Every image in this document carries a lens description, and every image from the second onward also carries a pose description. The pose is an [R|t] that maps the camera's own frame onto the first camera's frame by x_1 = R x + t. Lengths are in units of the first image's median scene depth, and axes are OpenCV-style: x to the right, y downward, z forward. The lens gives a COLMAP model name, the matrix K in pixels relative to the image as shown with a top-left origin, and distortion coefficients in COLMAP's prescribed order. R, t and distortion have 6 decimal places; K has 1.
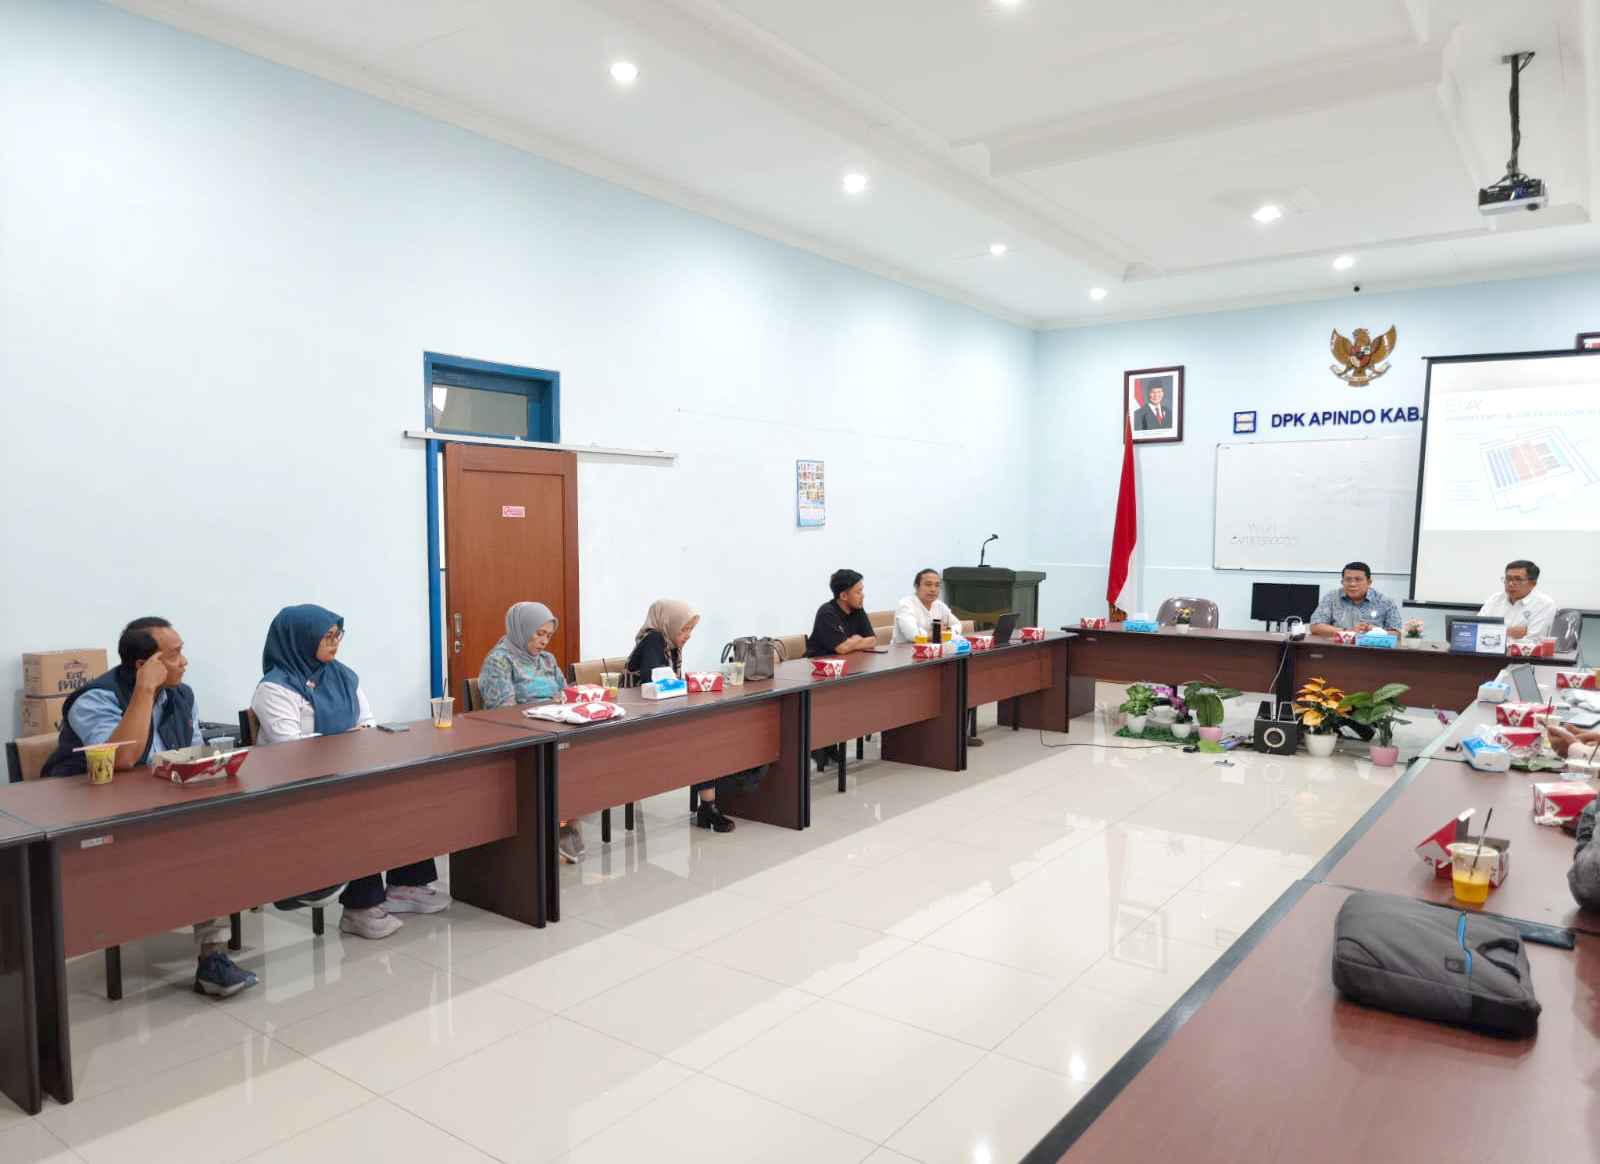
lens RADIAL K [[1083.7, 0, 791.9], [0, 1083.7, 604.0], [0, 0, 1]] dist [0.042921, -0.055282]
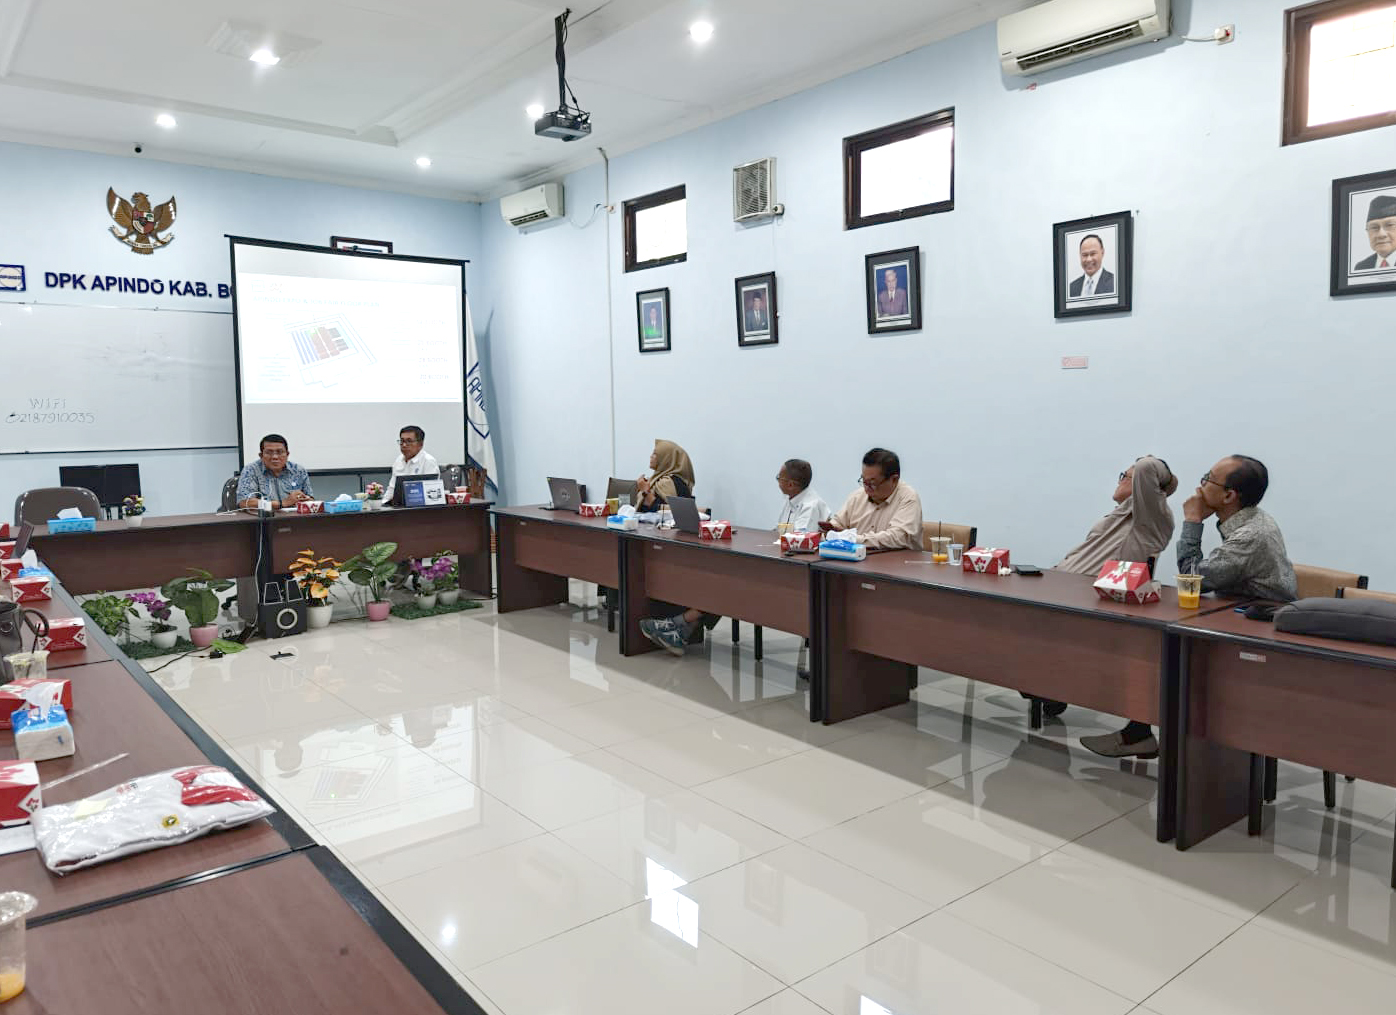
lens RADIAL K [[1013.7, 0, 702.2], [0, 1013.7, 481.4], [0, 0, 1]] dist [0.065148, -0.066014]
pose [[0.243736, -0.080324, 0.966510, -0.248115], [0.082474, 0.994671, 0.061867, -0.017130], [-0.966329, 0.064632, 0.249061, 0.321101]]
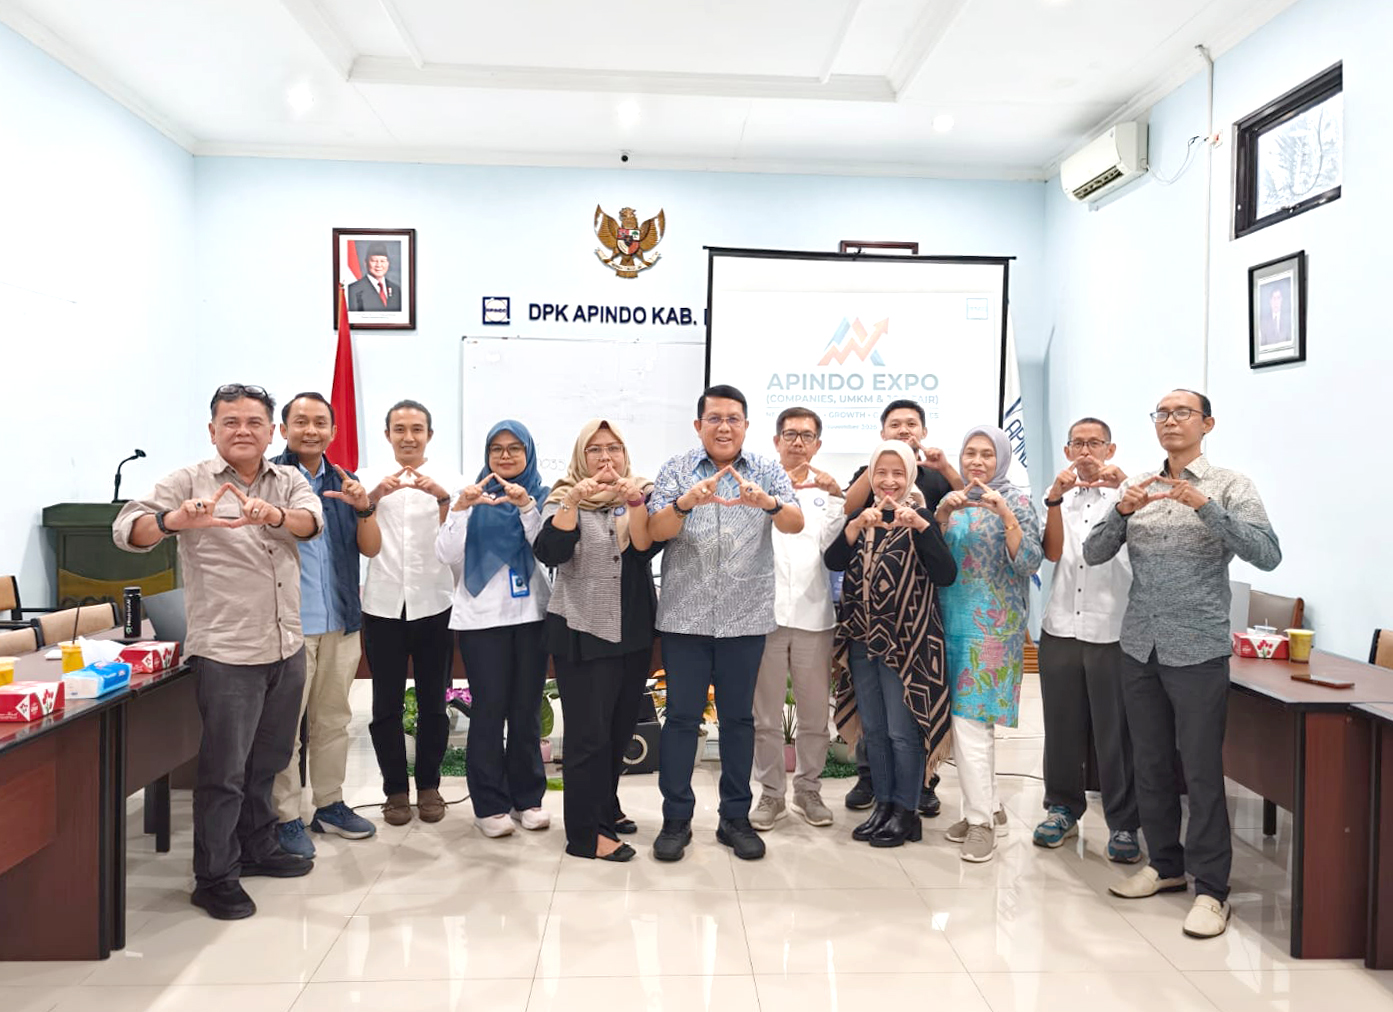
lens RADIAL K [[1074.3, 0, 712.9], [0, 1074.3, 482.5], [0, 0, 1]] dist [0.055059, -0.072244]
pose [[0.761799, -0.003449, 0.647804, 0.038985], [0.037449, 0.998548, -0.038723, -0.010300], [-0.646730, 0.053759, 0.760822, 0.348212]]
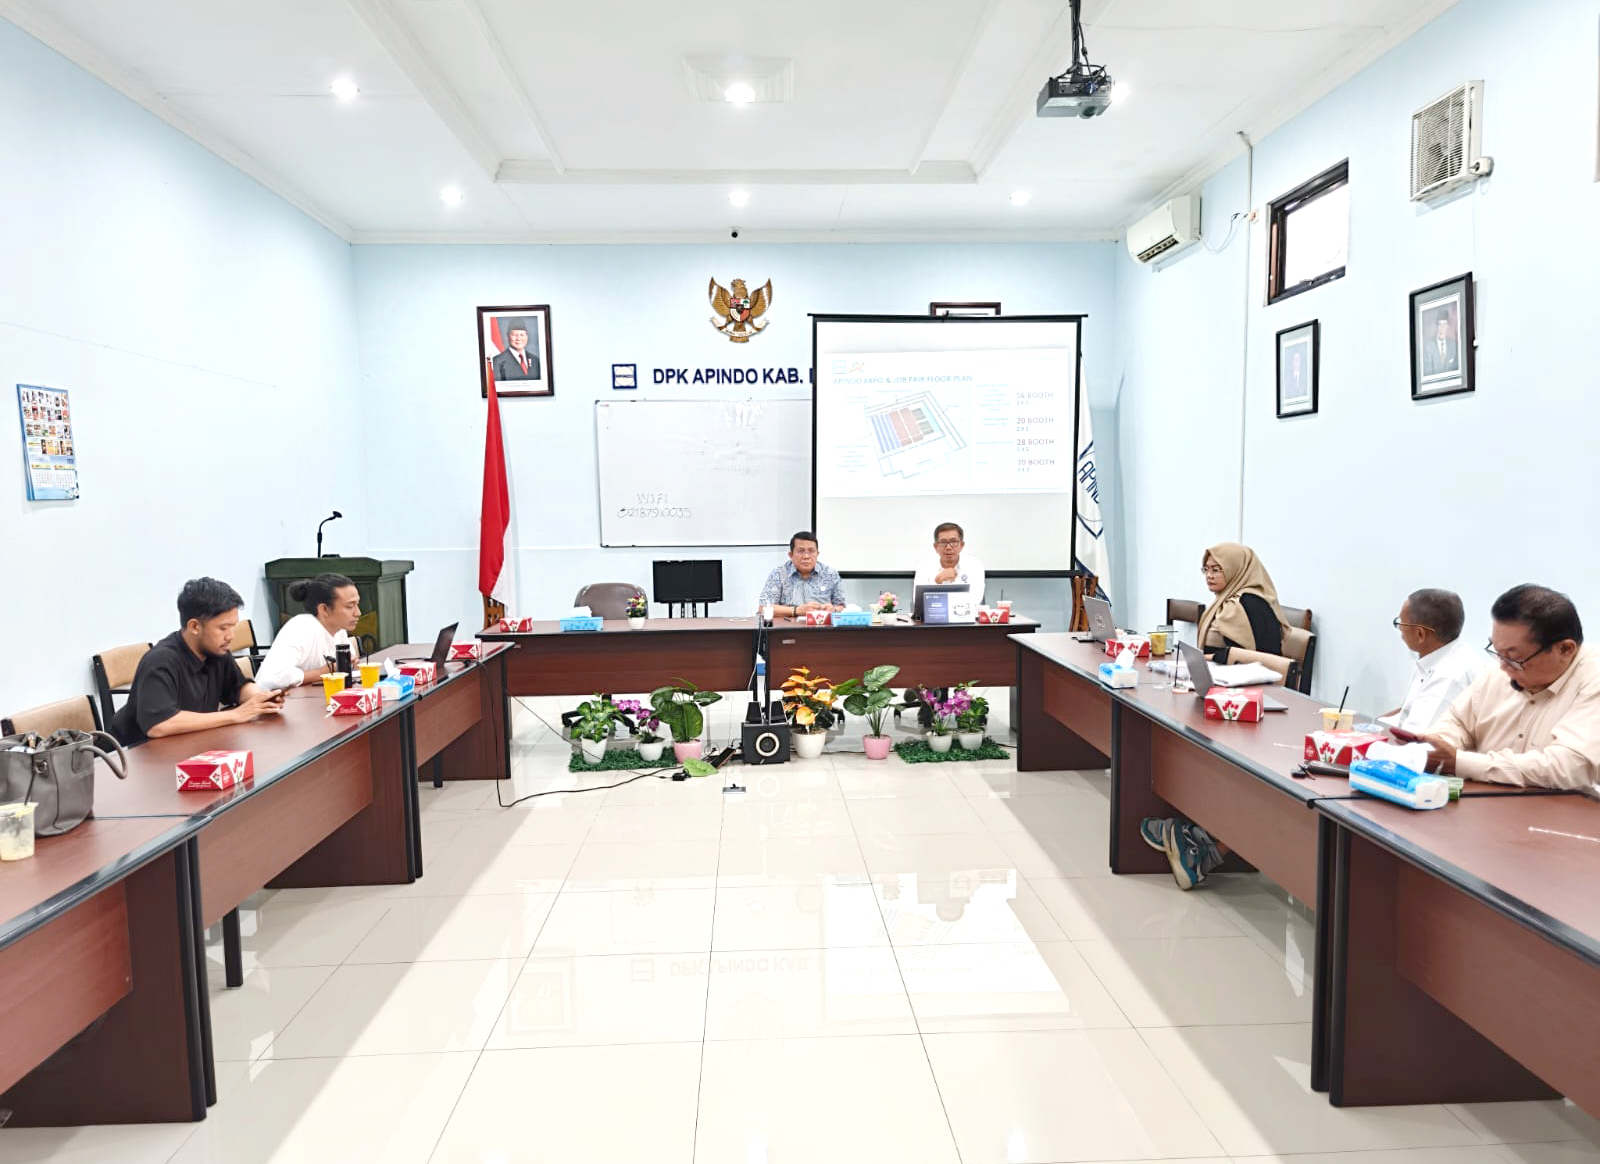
lens RADIAL K [[1083.7, 0, 791.9], [0, 1083.7, 604.0], [0, 0, 1]] dist [0.042921, -0.055282]
pose [[0.772008, -0.075668, 0.631093, -0.044819], [0.064495, 0.997090, 0.040654, -0.013304], [-0.632332, 0.009317, 0.774642, 0.264082]]
